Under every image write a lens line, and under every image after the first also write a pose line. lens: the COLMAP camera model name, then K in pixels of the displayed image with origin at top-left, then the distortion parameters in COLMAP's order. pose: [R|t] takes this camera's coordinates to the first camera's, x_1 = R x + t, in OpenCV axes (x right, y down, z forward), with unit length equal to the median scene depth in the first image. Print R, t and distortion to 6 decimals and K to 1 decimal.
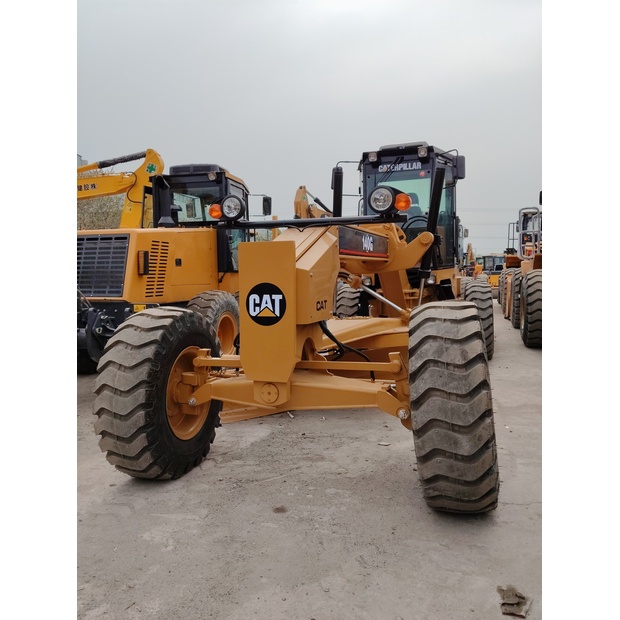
lens RADIAL K [[523.2, 0, 310.0], [0, 523.2, 310.0], [0, 0, 1]] dist [0.045532, -0.099681]
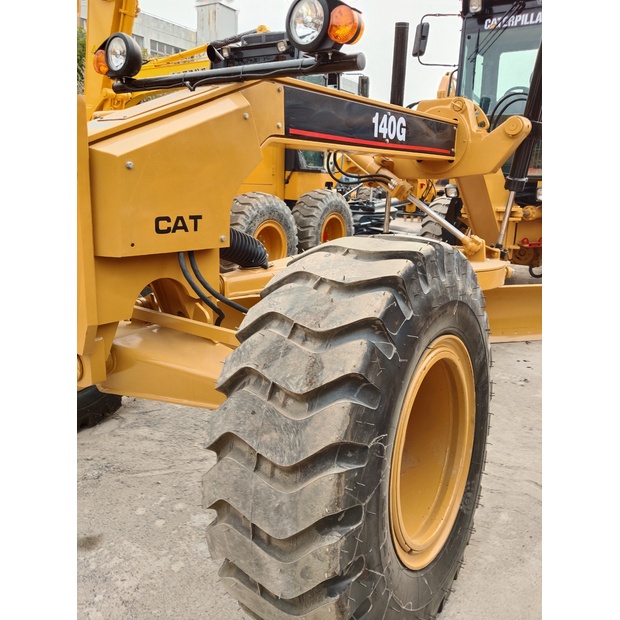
lens RADIAL K [[523.2, 0, 310.0], [0, 523.2, 310.0], [0, 0, 1]] dist [0.045532, -0.099681]
pose [[0.951178, 0.120666, -0.284076, 0.187229], [-0.068704, 0.980094, 0.186268, -0.019224], [0.300898, -0.157657, 0.940534, 0.282811]]
